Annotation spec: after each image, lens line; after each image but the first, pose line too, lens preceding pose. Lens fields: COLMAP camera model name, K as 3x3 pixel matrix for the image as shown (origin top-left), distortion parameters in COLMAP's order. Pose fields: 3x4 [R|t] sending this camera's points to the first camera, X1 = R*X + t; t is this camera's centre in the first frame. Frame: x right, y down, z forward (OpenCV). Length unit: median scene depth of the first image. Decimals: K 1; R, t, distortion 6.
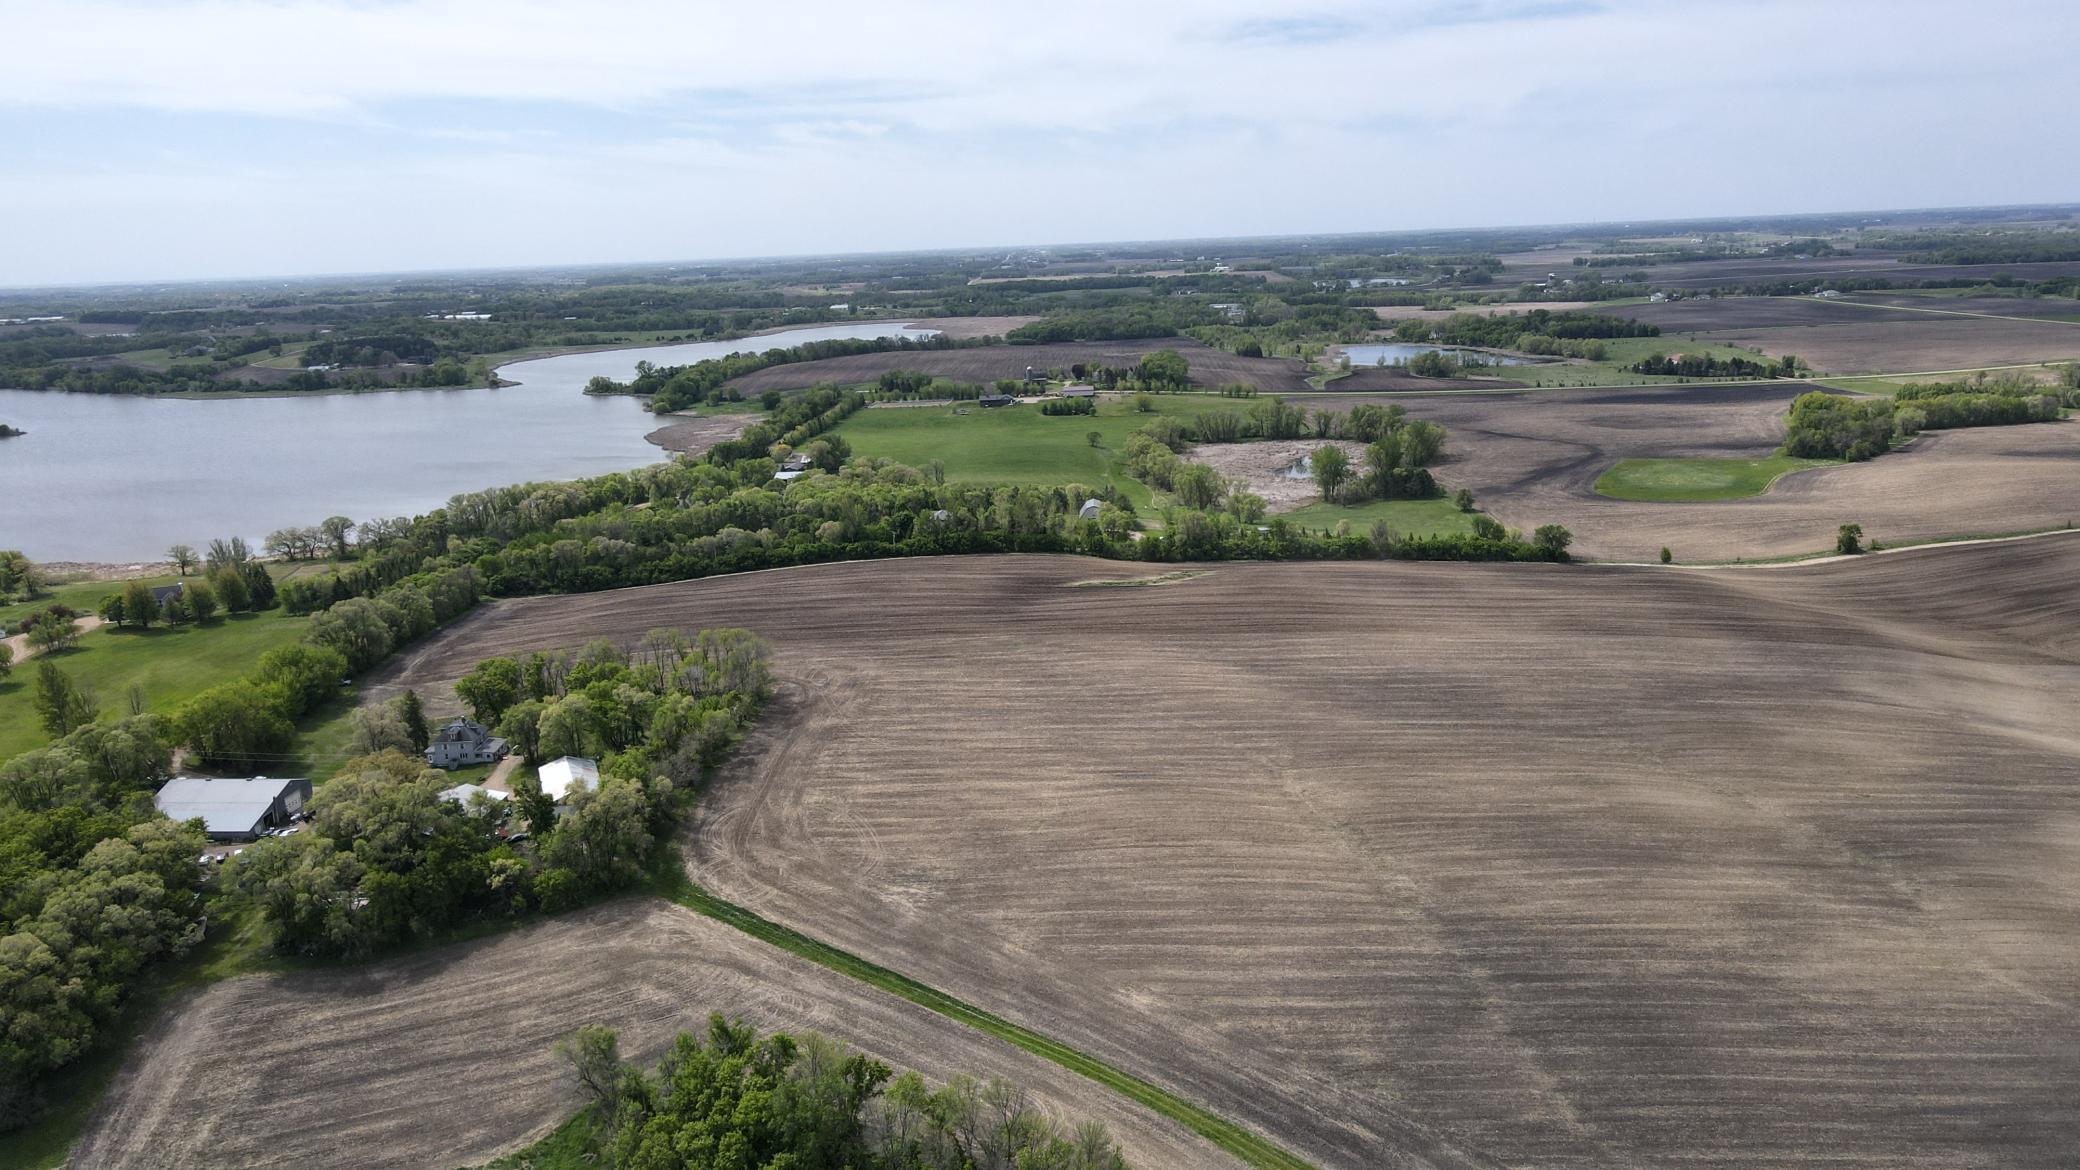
lens RADIAL K [[1524.8, 0, 1028.1], [0, 1524.8, 598.6], [0, 0, 1]] dist [-0.002462, 0.047671]
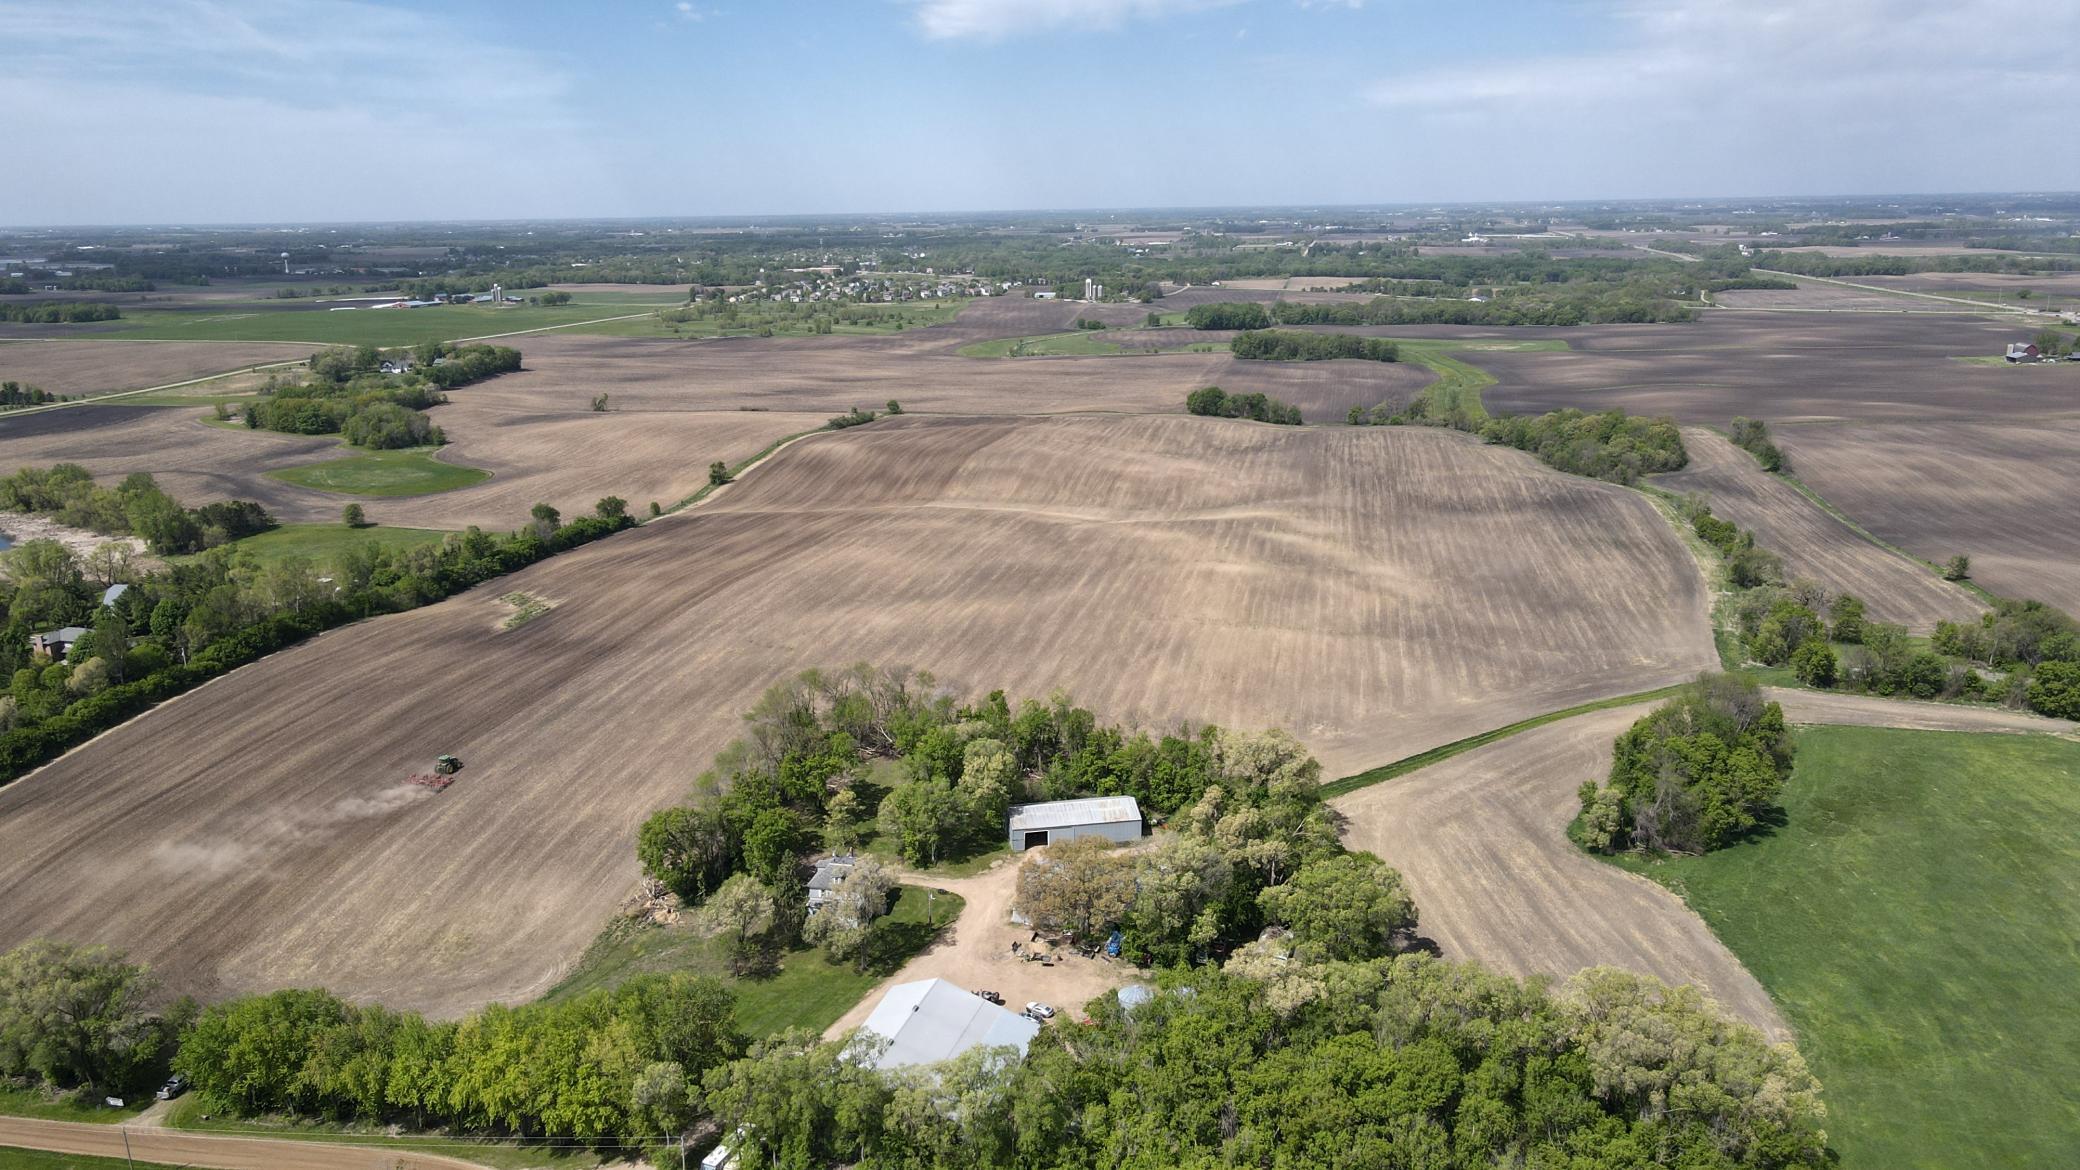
lens RADIAL K [[1530.3, 0, 1025.2], [0, 1530.3, 594.9], [0, 0, 1]] dist [-0.008027, 0.050599]
pose [[0.190395, -0.209266, 0.959144, -0.482604], [0.236057, 0.958110, 0.162181, -0.063861], [-0.952904, 0.195535, 0.231818, 0.342409]]
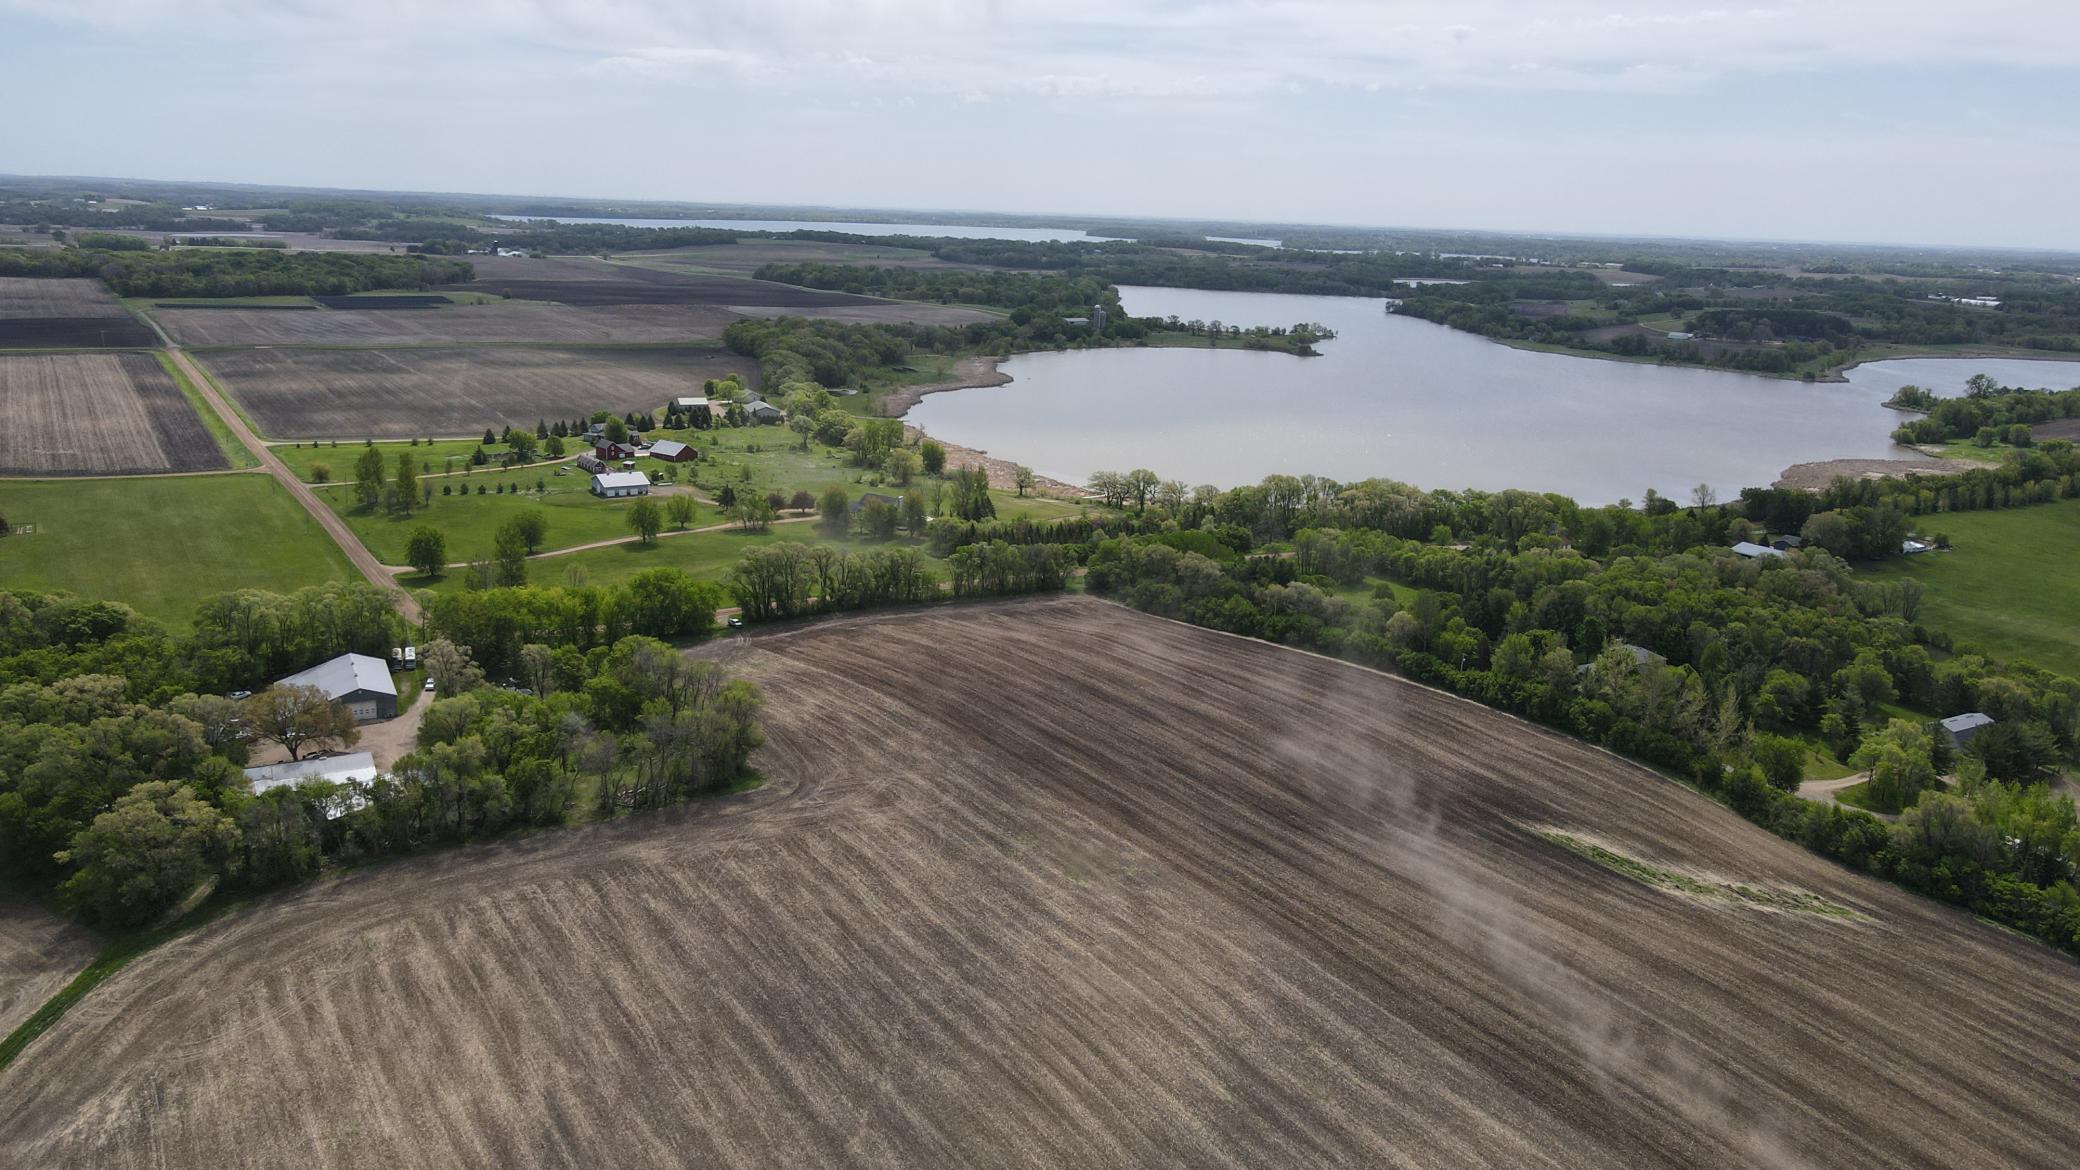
lens RADIAL K [[1536.8, 0, 1033.4], [0, 1536.8, 581.0], [0, 0, 1]] dist [-0.005795, 0.049883]
pose [[0.548856, 0.256024, -0.795744, 0.233706], [-0.247920, 0.958967, 0.137539, -0.084784], [0.798306, 0.121792, 0.589809, 0.333232]]
